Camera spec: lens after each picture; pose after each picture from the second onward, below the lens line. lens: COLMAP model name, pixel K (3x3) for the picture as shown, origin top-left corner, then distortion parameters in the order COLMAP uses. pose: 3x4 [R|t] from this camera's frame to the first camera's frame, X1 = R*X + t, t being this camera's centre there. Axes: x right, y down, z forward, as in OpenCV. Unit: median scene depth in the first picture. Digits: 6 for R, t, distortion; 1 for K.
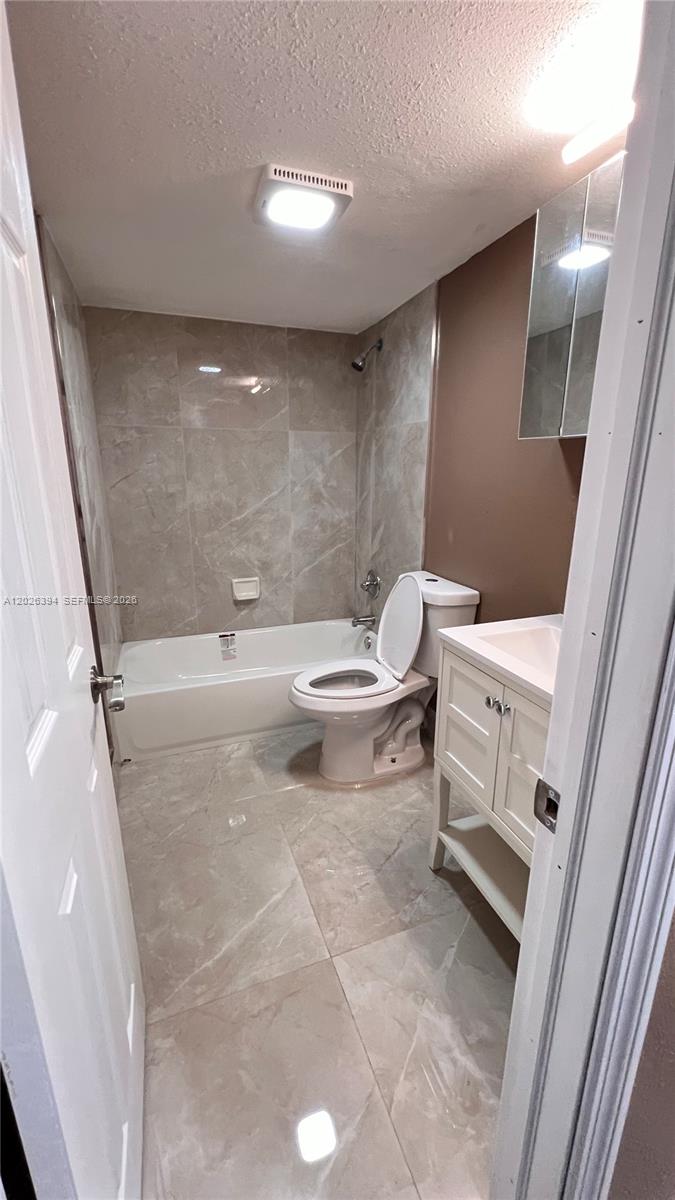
lens RADIAL K [[480.4, 0, 337.5], [0, 480.4, 600.0], [0, 0, 1]] dist [-0.000026, -0.000084]
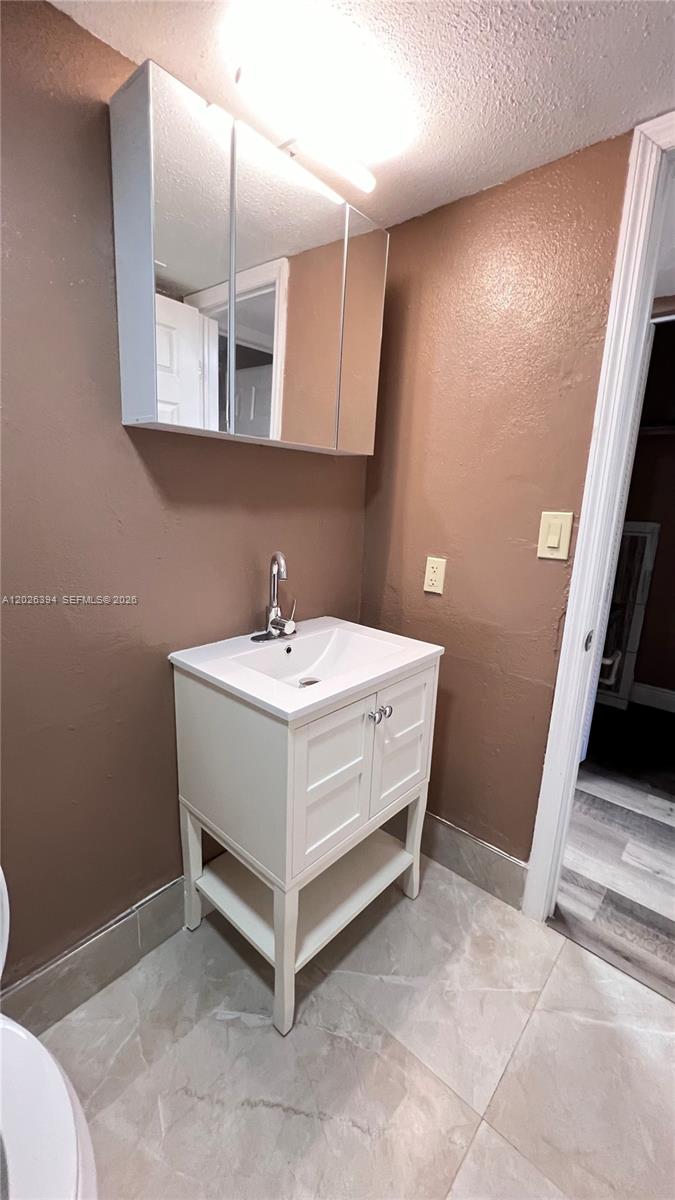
lens RADIAL K [[478.5, 0, 342.5], [0, 478.5, 600.4], [0, 0, 1]] dist [-0.003981, 0.001006]
pose [[-0.472185, -0.210733, 0.855940, -0.359653], [0.190330, 0.923727, 0.332420, -0.286858], [-0.860706, 0.319875, -0.396061, 1.156738]]
